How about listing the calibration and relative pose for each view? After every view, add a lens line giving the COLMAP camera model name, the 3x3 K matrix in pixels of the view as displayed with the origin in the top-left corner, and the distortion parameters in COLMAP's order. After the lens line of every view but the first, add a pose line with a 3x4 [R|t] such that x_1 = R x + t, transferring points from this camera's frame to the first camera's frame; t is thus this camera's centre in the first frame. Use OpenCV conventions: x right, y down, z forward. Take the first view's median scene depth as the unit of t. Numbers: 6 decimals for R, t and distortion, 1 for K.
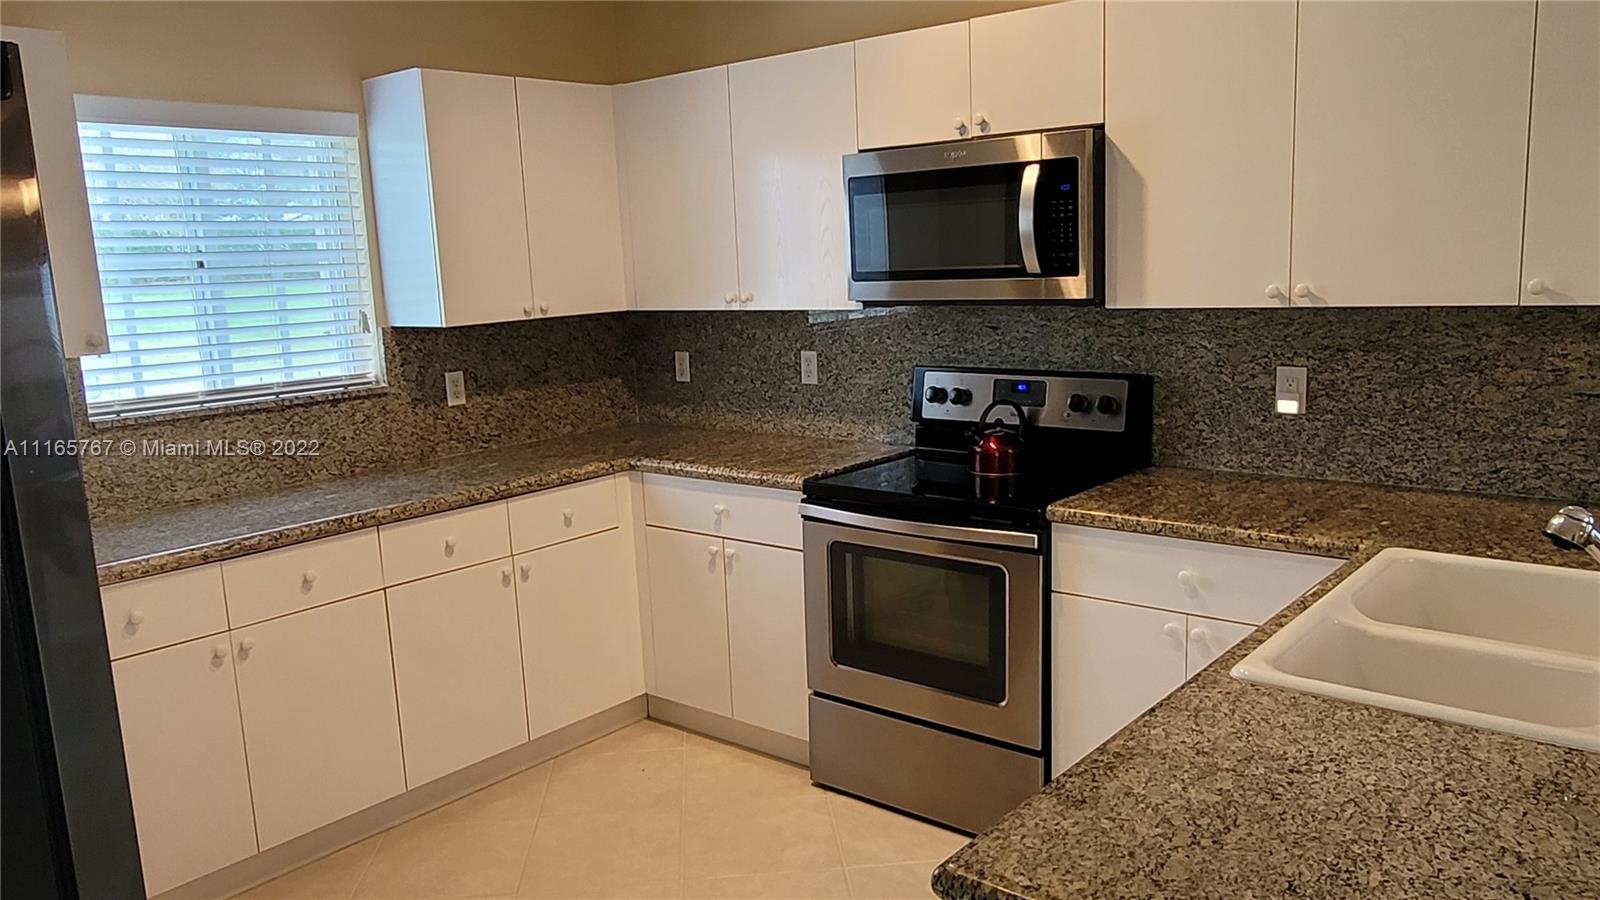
lens RADIAL K [[1192.6, 0, 794.7], [0, 1192.6, 466.3], [0, 0, 1]] dist [0.000739, 0.001300]
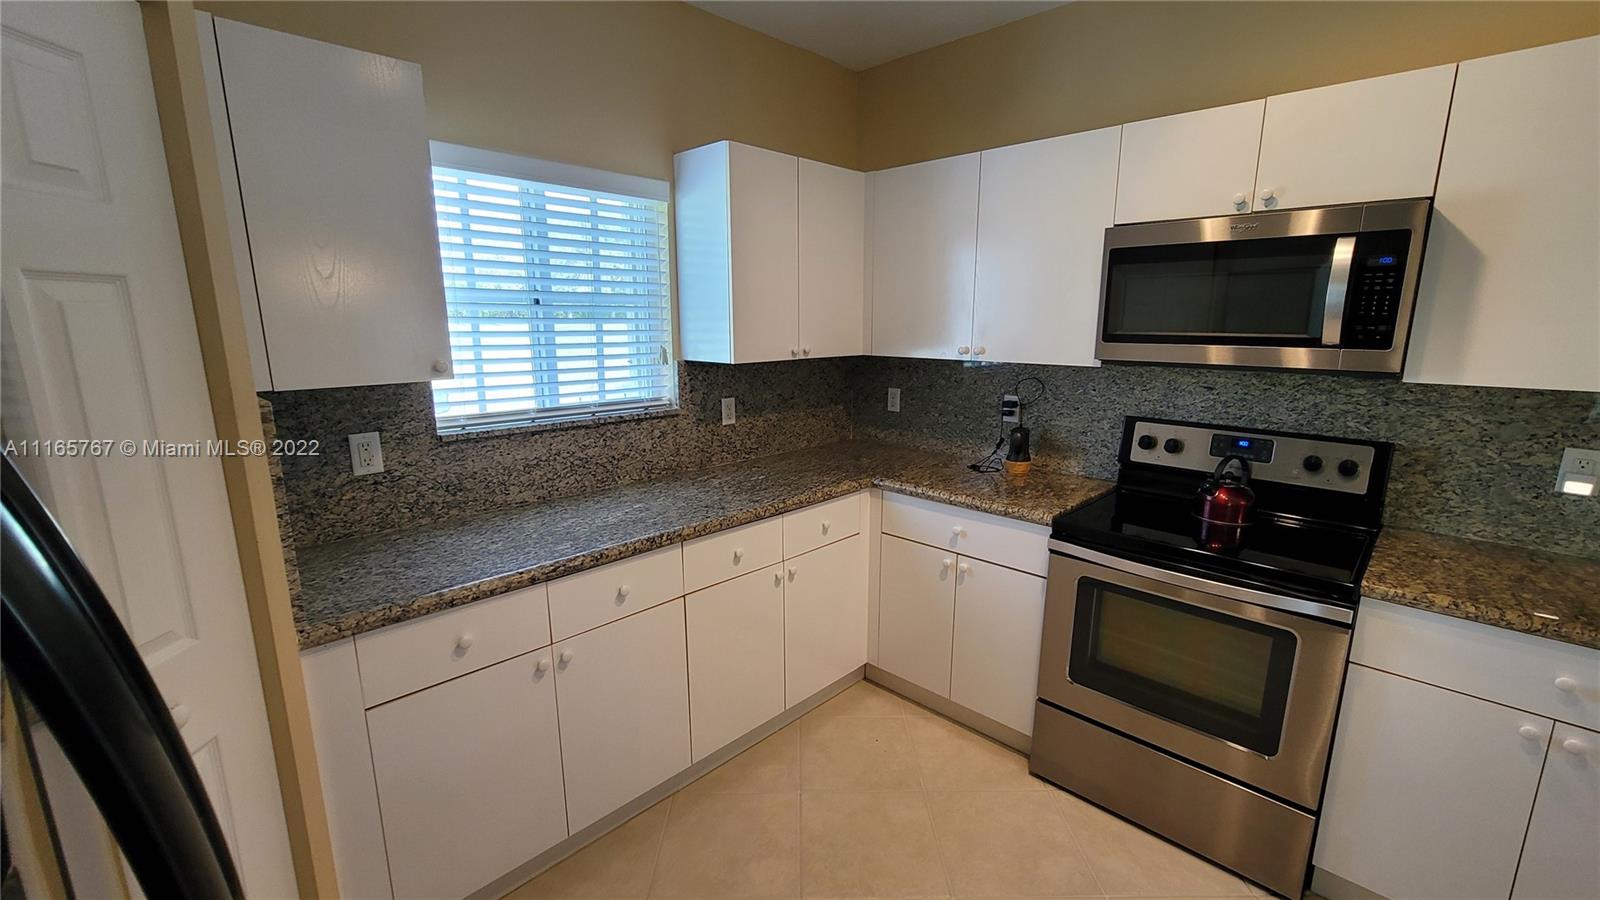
lens RADIAL K [[659.6, 0, 807.1], [0, 659.6, 454.1], [0, 0, 1]] dist [-0.003684, -0.000119]
pose [[0.996906, 0.056392, -0.054766, -0.199513], [-0.054847, 0.998064, 0.029315, -0.055673], [0.056313, -0.026220, 0.998069, 0.383008]]
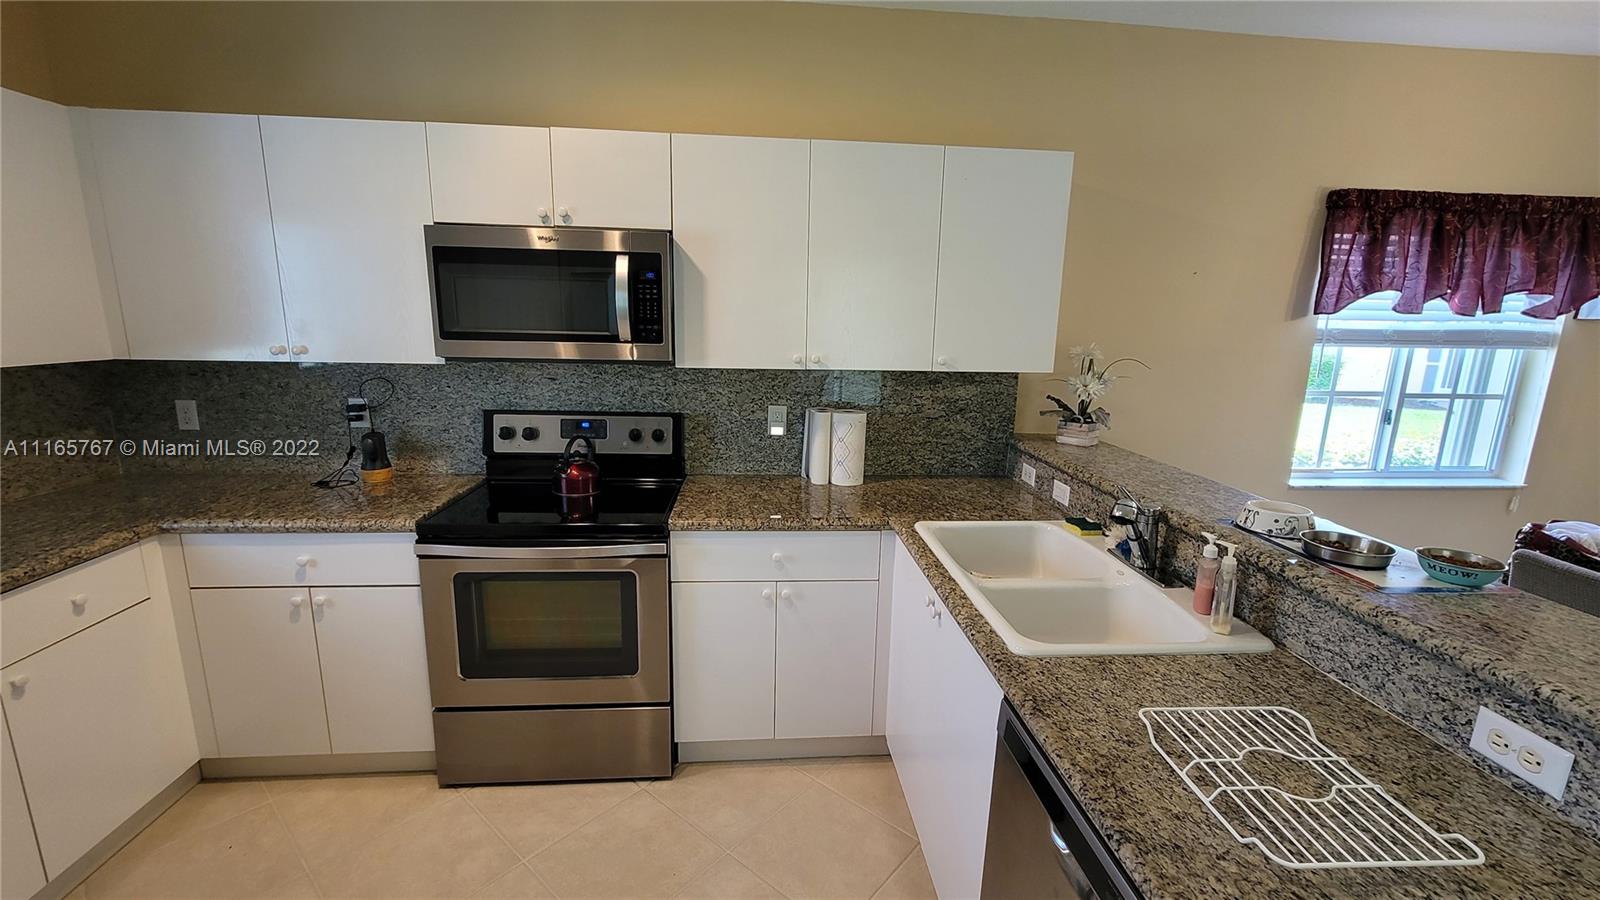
lens RADIAL K [[659.6, 0, 807.1], [0, 659.6, 454.1], [0, 0, 1]] dist [-0.003684, -0.000119]
pose [[0.703289, -0.085753, 0.705713, -0.164992], [0.072000, 0.996186, 0.049296, -0.056088], [-0.707248, 0.016142, 0.706781, 0.337502]]
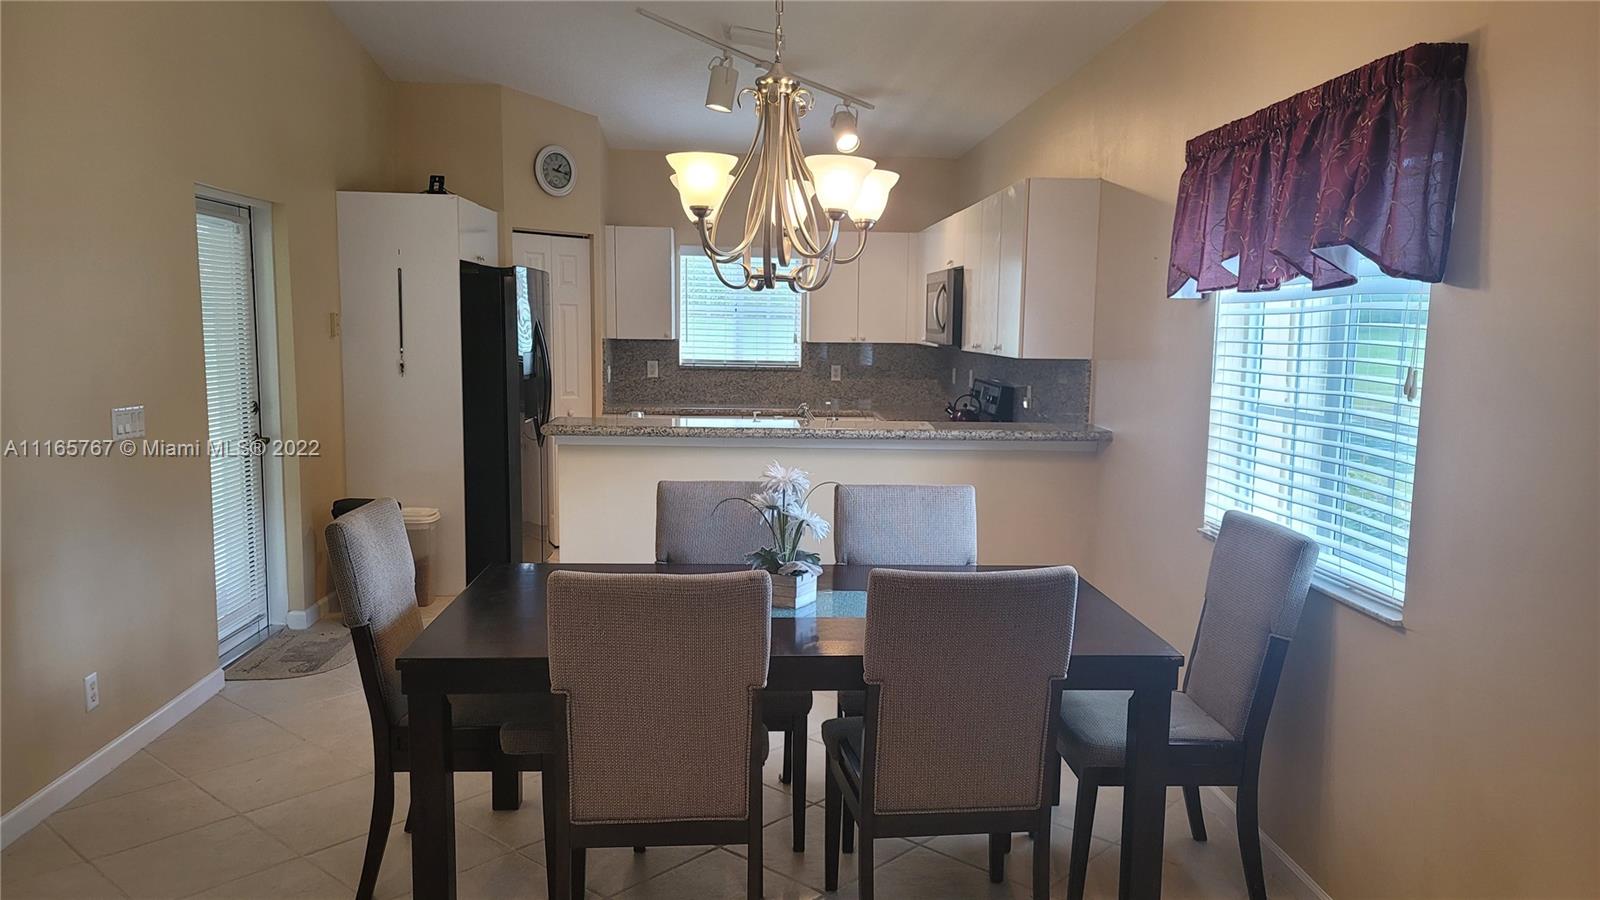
lens RADIAL K [[1169.9, 0, 800.0], [0, 1169.9, 472.3], [0, 0, 1]] dist [0.083142, -0.060298]
pose [[0.682150, 0.148394, -0.715996, 1.486927], [-0.173243, 0.984110, 0.038908, 0.049084], [0.710393, 0.097500, 0.697019, -0.609071]]
